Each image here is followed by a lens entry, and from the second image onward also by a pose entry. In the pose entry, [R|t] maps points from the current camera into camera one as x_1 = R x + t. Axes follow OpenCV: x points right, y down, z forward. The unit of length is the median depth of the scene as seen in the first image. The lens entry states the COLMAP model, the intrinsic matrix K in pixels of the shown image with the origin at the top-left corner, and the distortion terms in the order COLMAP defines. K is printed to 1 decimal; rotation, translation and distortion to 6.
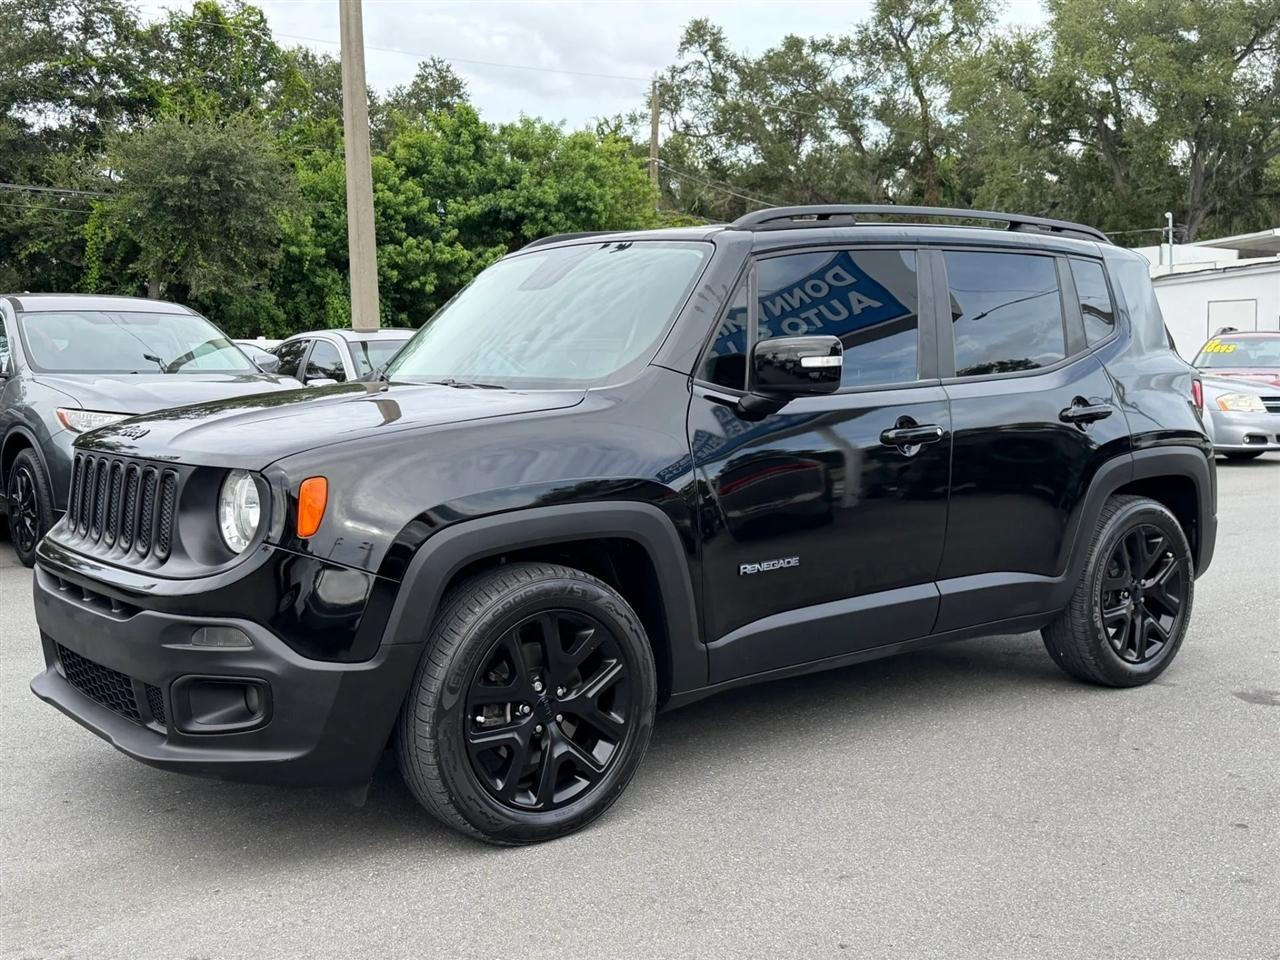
lens RADIAL K [[1404.9, 0, 640.0], [0, 1404.9, 480.0], [0, 0, 1]] dist [0.211121, -0.501783]
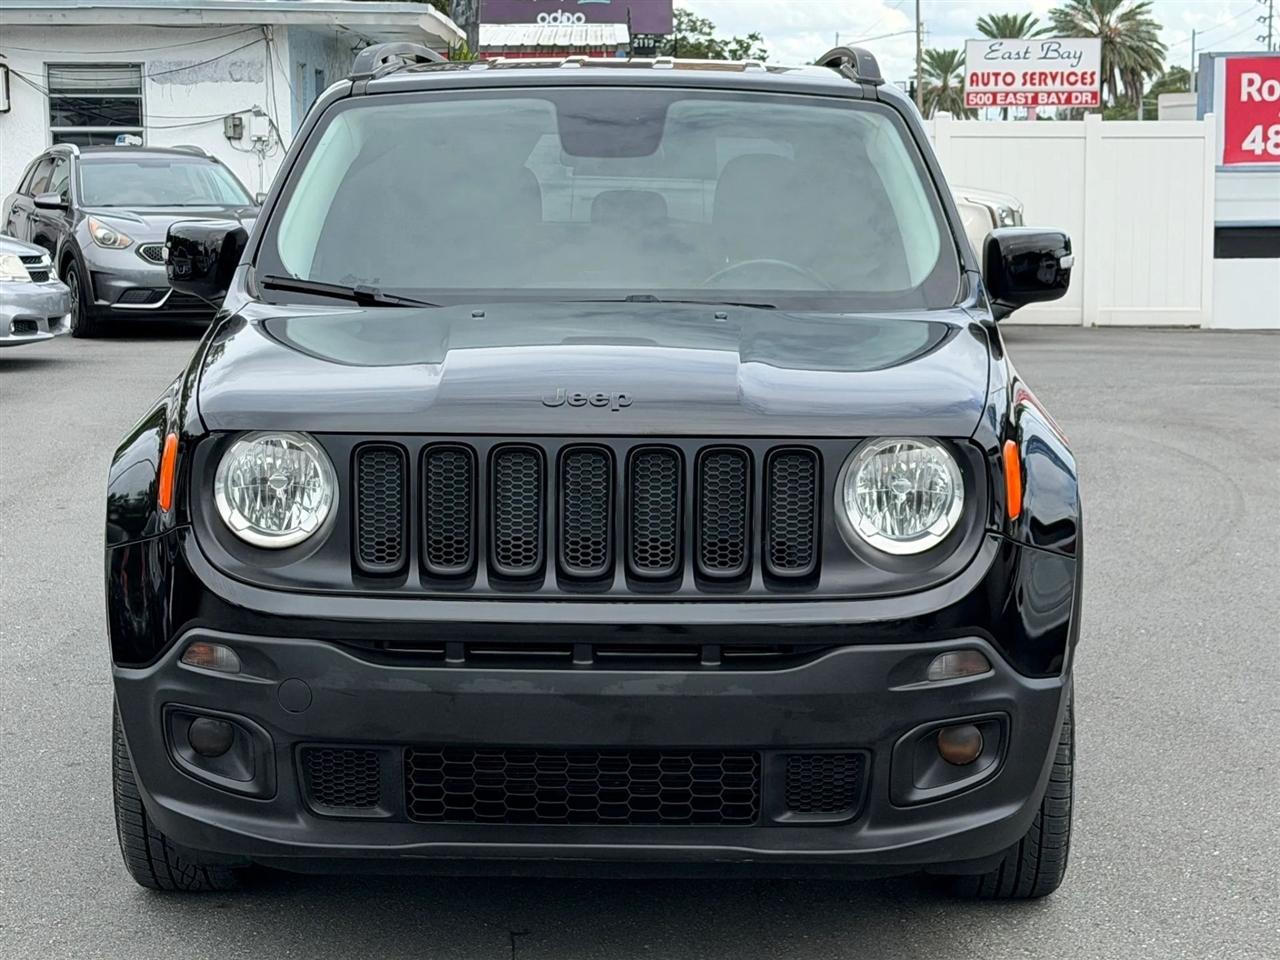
lens RADIAL K [[2751.4, 0, 640.0], [0, 2751.4, 480.0], [0, 0, 1]] dist [0.211283, 0.126617]
pose [[0.626158, -0.083416, 0.775221, -0.943860], [0.059459, 0.996474, 0.059198, -0.050085], [-0.777426, 0.009026, 0.628910, 0.145315]]
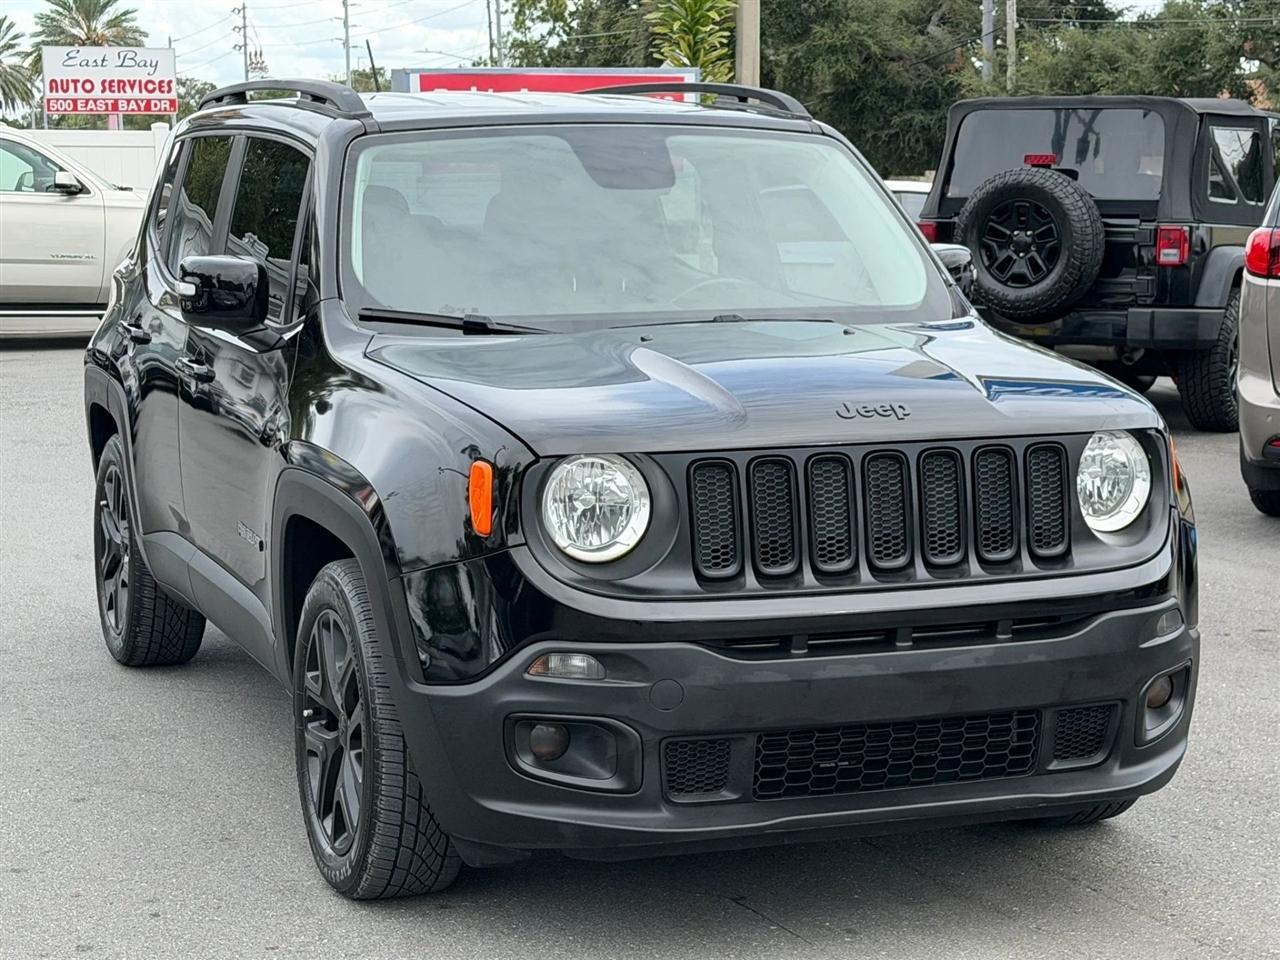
lens RADIAL K [[2721.9, 0, 640.0], [0, 2721.9, 480.0], [0, 0, 1]] dist [0.091156, 0.175894]
pose [[0.287078, -0.111077, 0.951445, -1.230054], [0.088423, 0.992086, 0.089142, -0.095144], [-0.953818, 0.058539, 0.294627, 0.513669]]
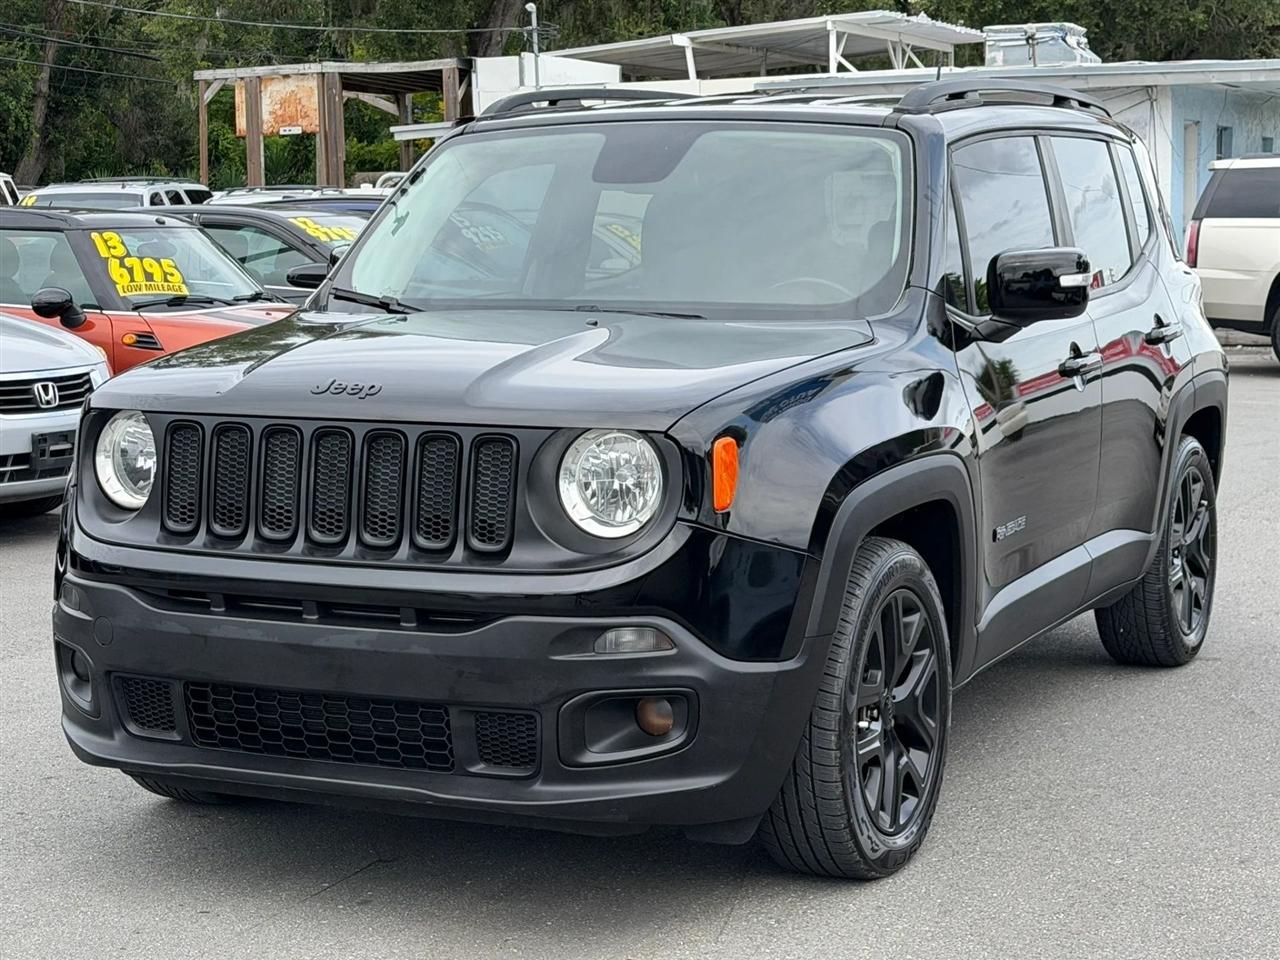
lens RADIAL K [[2532.8, 0, 640.0], [0, 2532.8, 480.0], [0, 0, 1]] dist [0.144998, 0.011406]
pose [[0.893589, -0.043826, 0.446742, -0.580940], [0.036607, 0.999022, 0.024784, -0.009387], [-0.447391, -0.005793, 0.894320, -0.170266]]
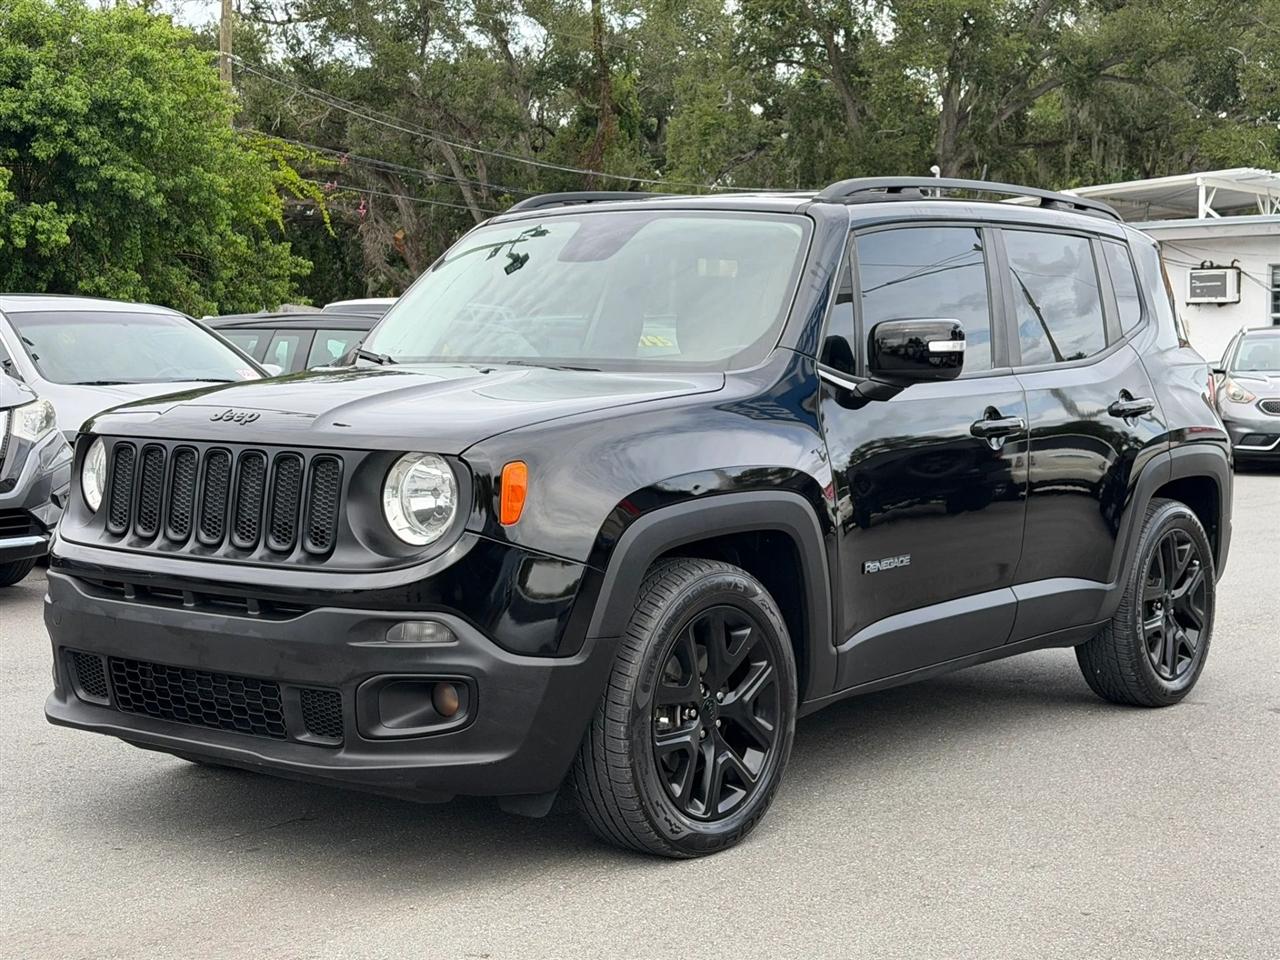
lens RADIAL K [[2063.0, 0, 640.0], [0, 2063.0, 480.0], [0, 0, 1]] dist [0.177720, -0.078268]
pose [[0.970481, -0.001060, 0.241177, -0.303357], [0.006317, 0.999759, -0.021024, 0.025091], [-0.241097, 0.021927, 0.970253, -0.220030]]
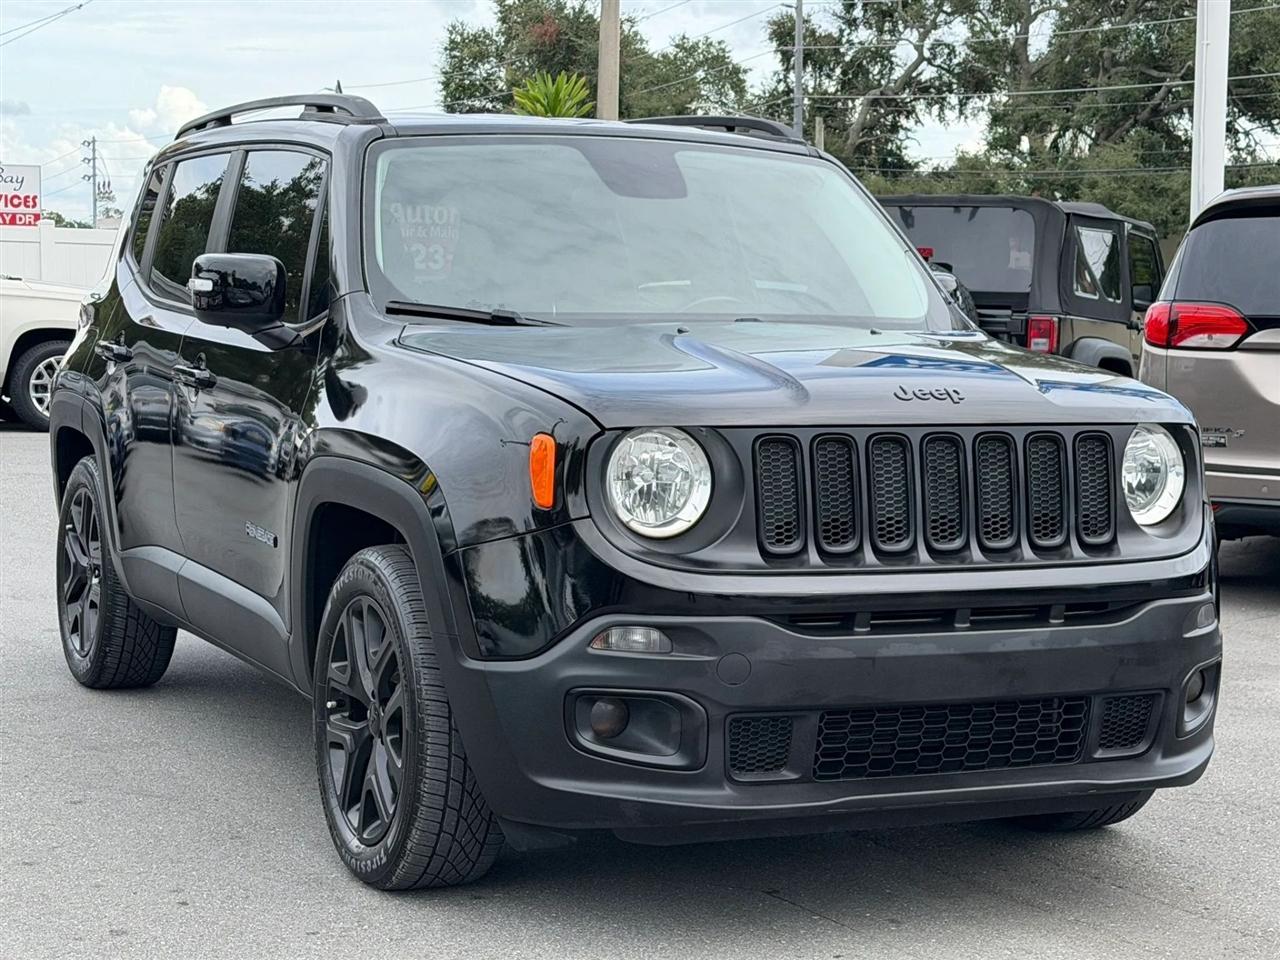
lens RADIAL K [[2532.8, 0, 640.0], [0, 2532.8, 480.0], [0, 0, 1]] dist [0.144998, 0.011406]
pose [[0.216561, -0.062062, 0.974294, -1.187092], [0.068937, 0.996458, 0.048151, -0.044684], [-0.973832, 0.056737, 0.220072, 0.624429]]
